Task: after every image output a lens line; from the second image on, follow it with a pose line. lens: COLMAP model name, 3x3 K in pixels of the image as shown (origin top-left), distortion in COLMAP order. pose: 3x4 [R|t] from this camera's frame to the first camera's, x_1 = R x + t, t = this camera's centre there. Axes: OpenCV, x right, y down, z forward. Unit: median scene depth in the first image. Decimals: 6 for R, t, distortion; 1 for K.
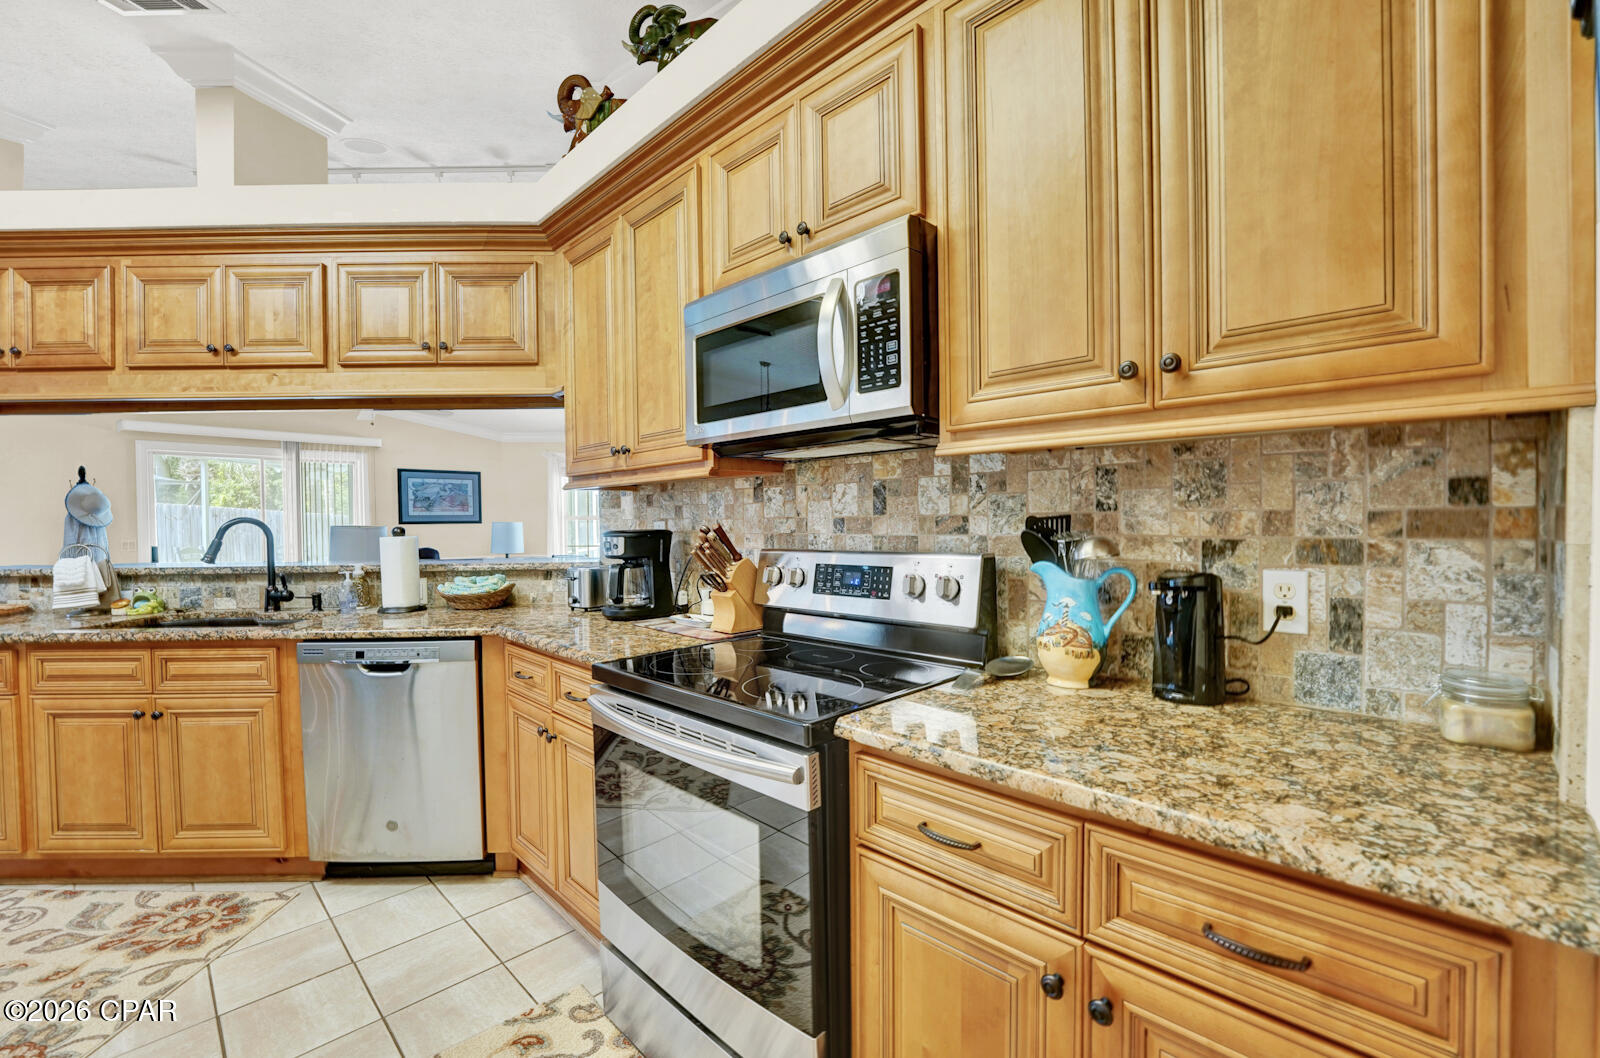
lens RADIAL K [[655.7, 0, 793.1], [0, 655.7, 532.4], [0, 0, 1]] dist [-0.023207, 0.001787]
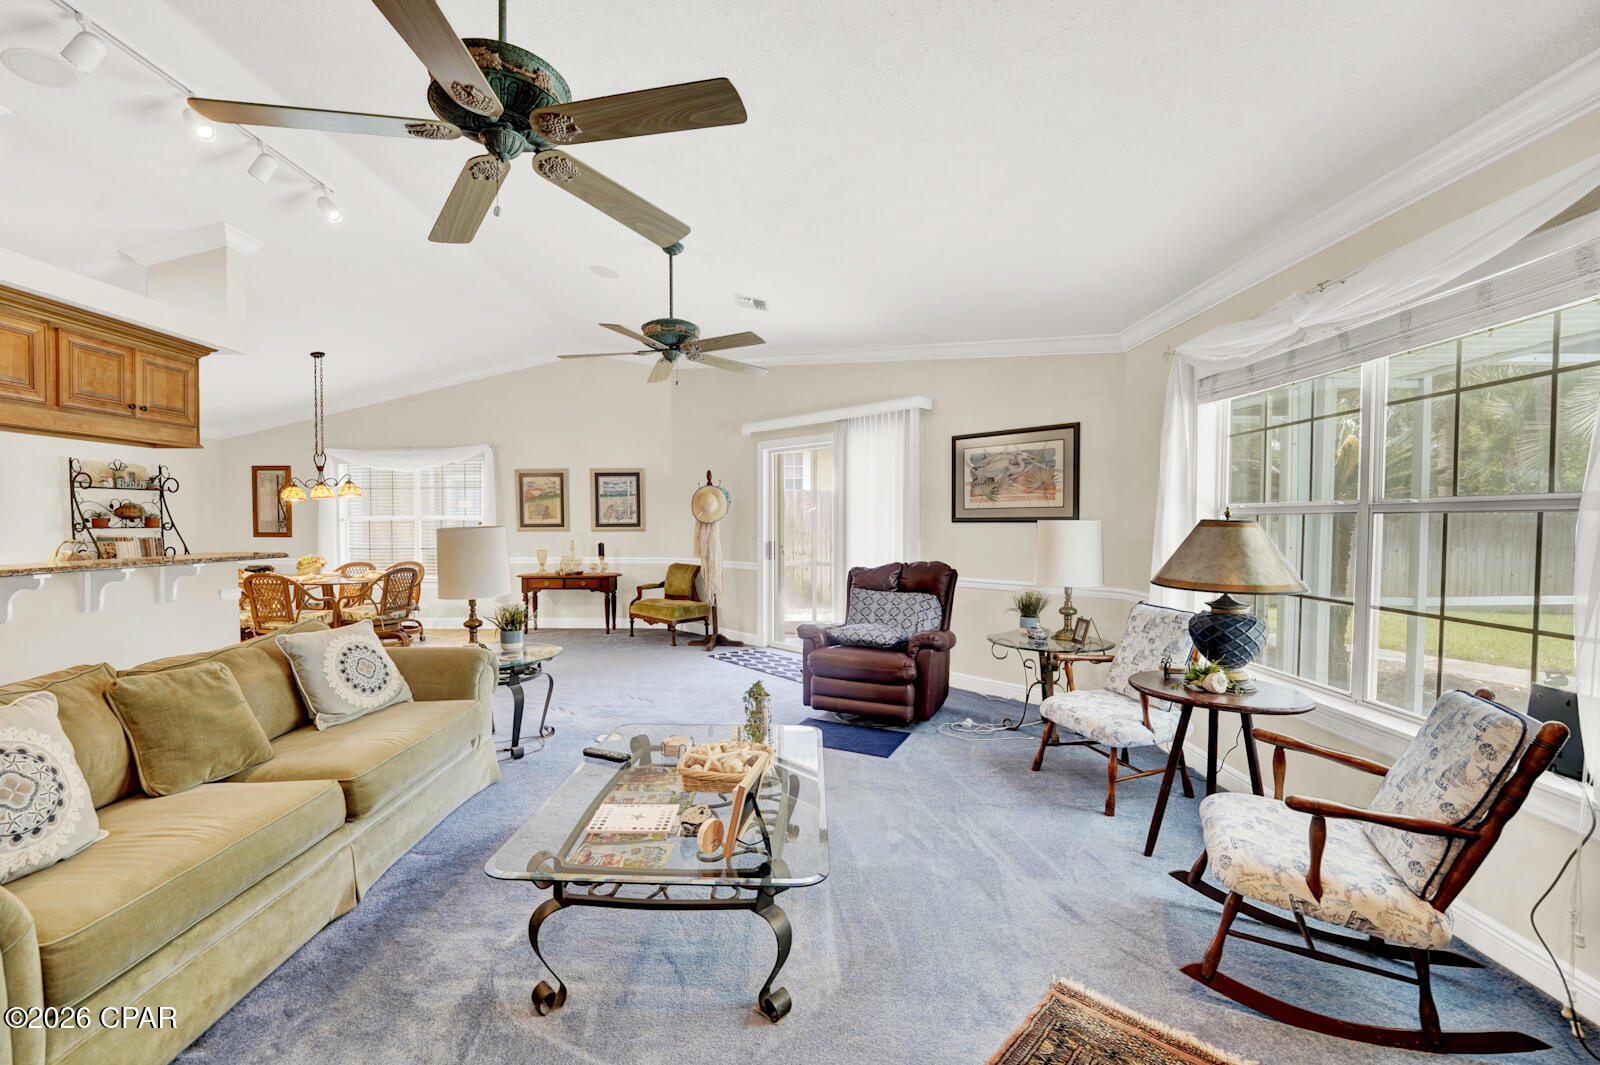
lens RADIAL K [[655.7, 0, 788.3], [0, 655.7, 539.7], [0, 0, 1]] dist [-0.023207, 0.001787]
pose [[-0.057197, 0.038167, -0.997633, 0.197298], [-0.014094, 0.999139, 0.039033, -0.067747], [0.998263, 0.016294, -0.056610, 3.209289]]
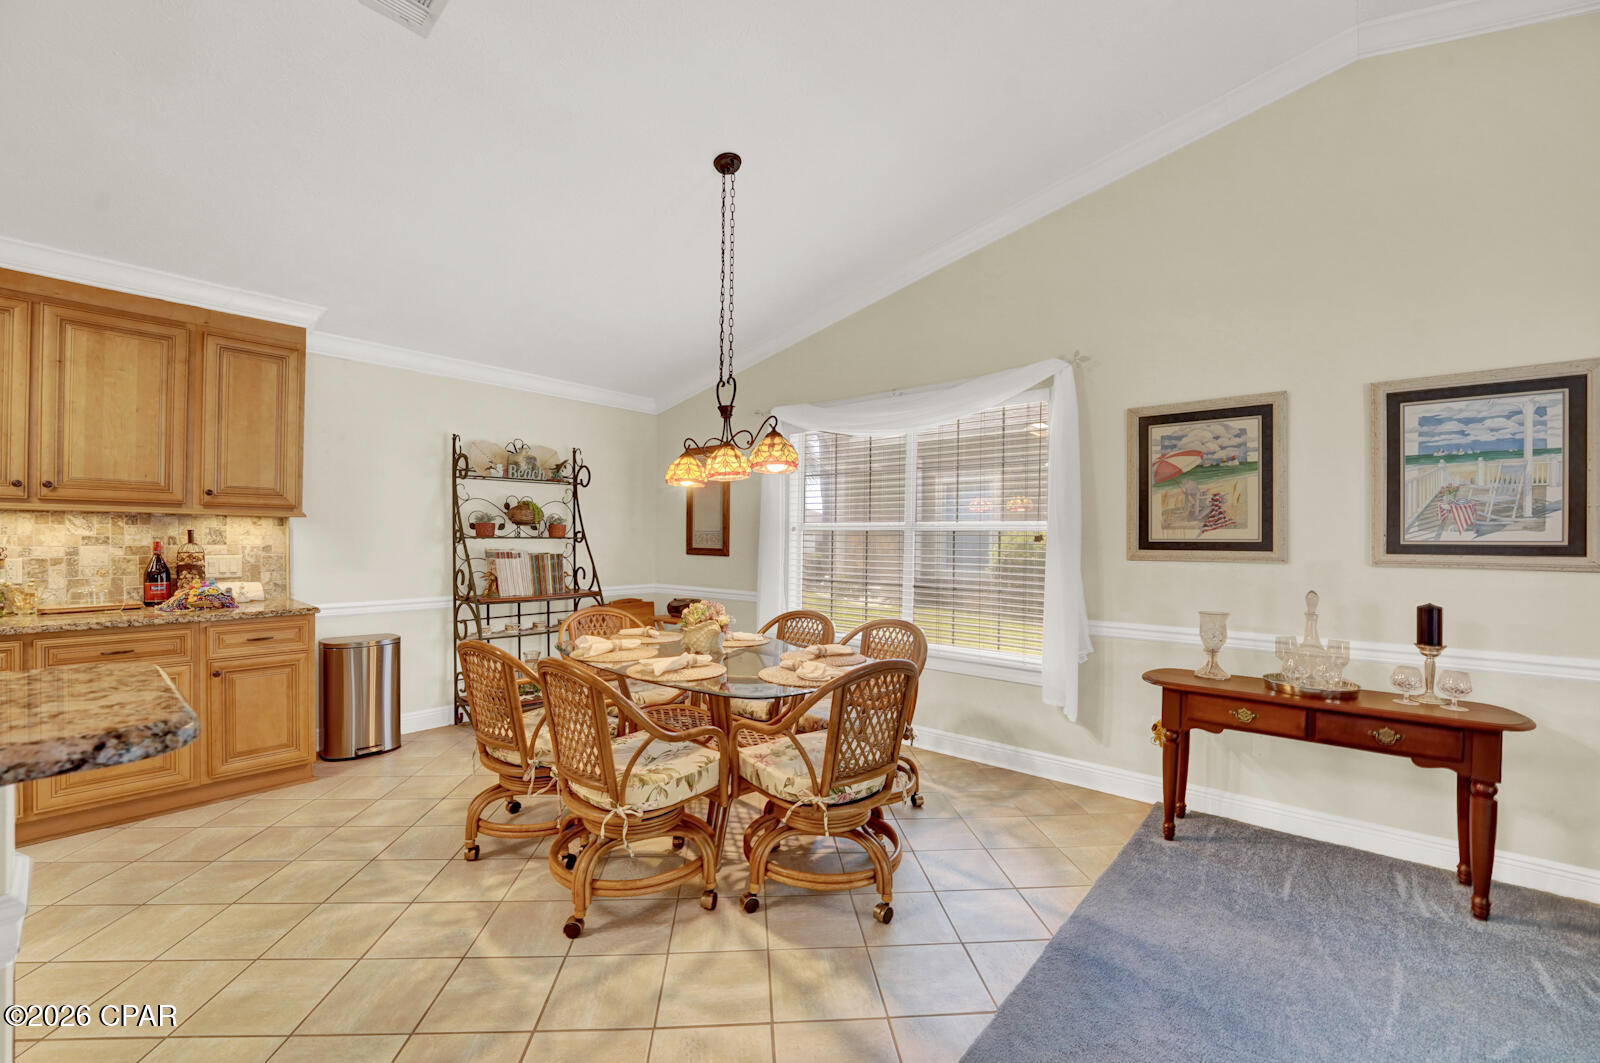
lens RADIAL K [[655.7, 0, 787.9], [0, 655.7, 539.2], [0, 0, 1]] dist [-0.023207, 0.001787]
pose [[-0.676268, 0.008151, -0.736611, -1.749206], [-0.014805, 0.999586, 0.024653, -0.020624], [0.736507, 0.027578, -0.675867, 1.906118]]
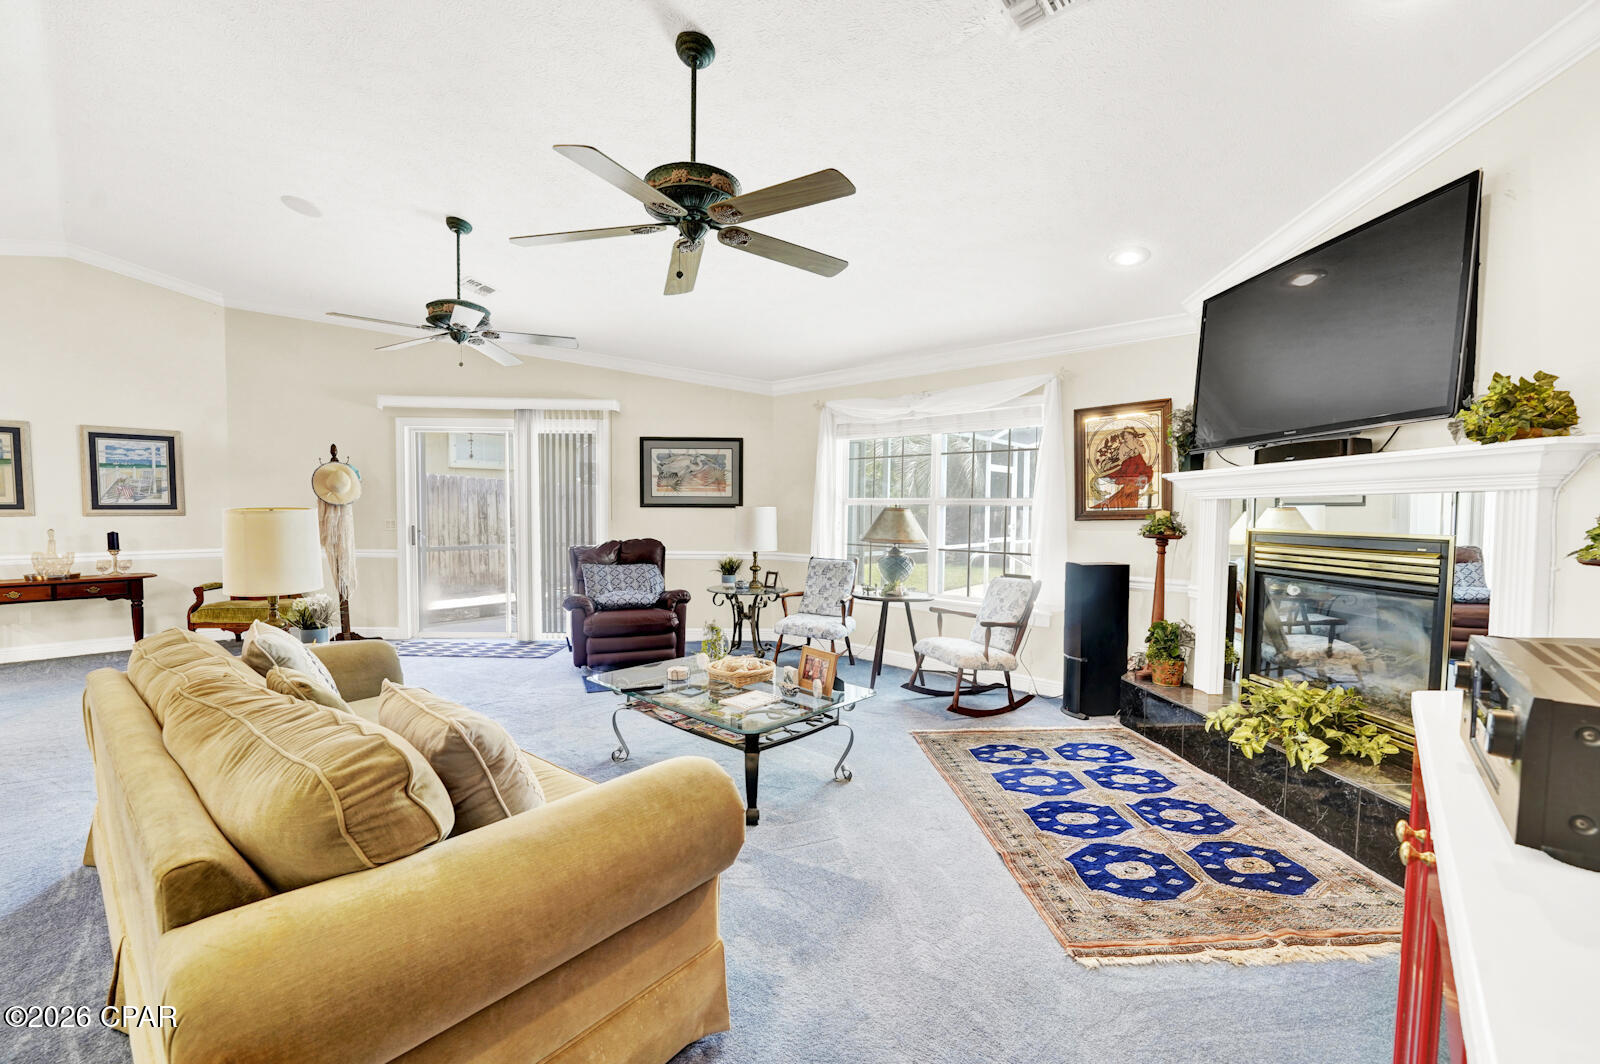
lens RADIAL K [[655.7, 0, 797.2], [0, 655.7, 538.9], [0, 0, 1]] dist [-0.023207, 0.001787]
pose [[0.716801, 0.049053, -0.695550, 0.334345], [-0.027473, 0.998735, 0.042123, -0.046717], [0.696736, -0.011085, 0.717242, 2.048673]]
